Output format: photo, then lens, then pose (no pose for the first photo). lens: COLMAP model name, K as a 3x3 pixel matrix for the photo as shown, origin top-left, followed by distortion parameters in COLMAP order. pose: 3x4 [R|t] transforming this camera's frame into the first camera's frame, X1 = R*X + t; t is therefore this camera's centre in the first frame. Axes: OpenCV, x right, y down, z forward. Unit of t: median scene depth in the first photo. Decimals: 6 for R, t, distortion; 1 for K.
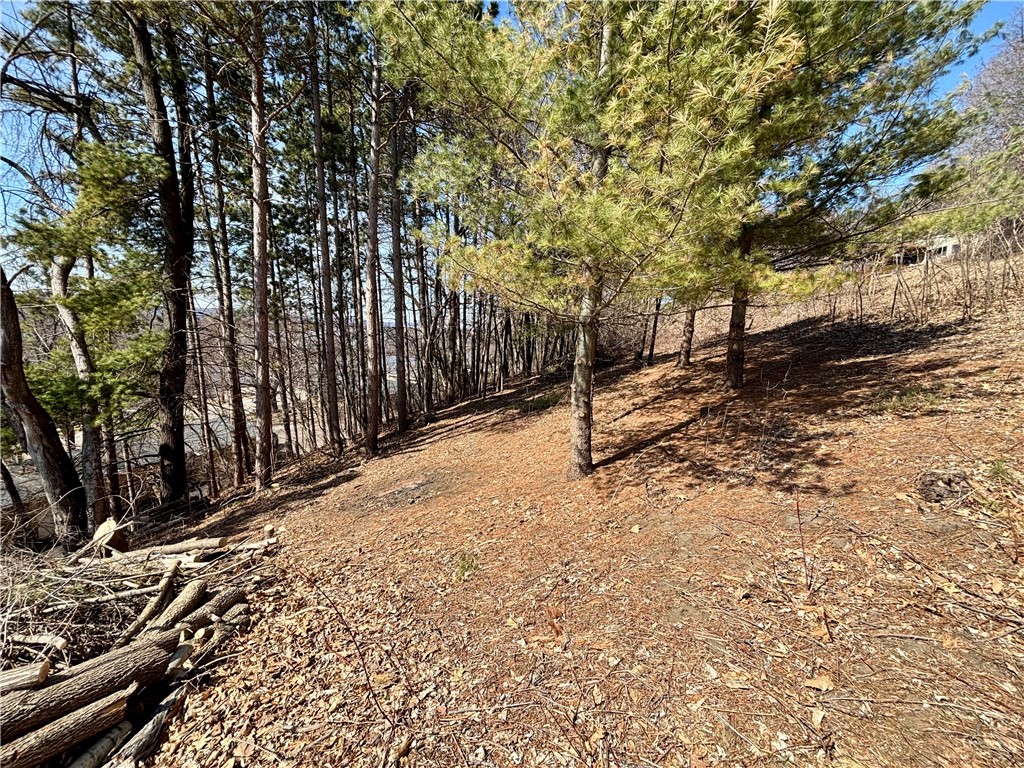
lens RADIAL K [[419.4, 0, 511.4], [0, 419.4, 383.2], [0, 0, 1]] dist [-0.013148, 0.001153]
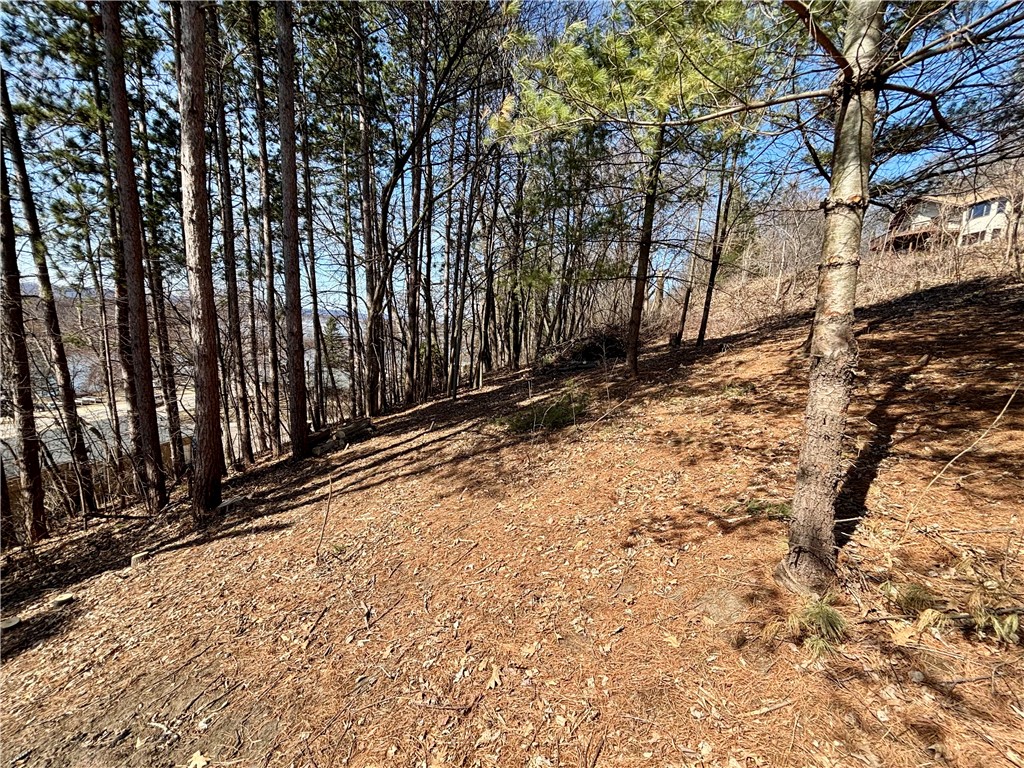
lens RADIAL K [[419.4, 0, 511.6], [0, 419.4, 385.8], [0, 0, 1]] dist [-0.013148, 0.001153]
pose [[0.999141, 0.012116, 0.039633, 0.001173], [-0.012795, 0.999775, 0.016922, 0.003203], [-0.039419, -0.017415, 0.999071, 0.405758]]
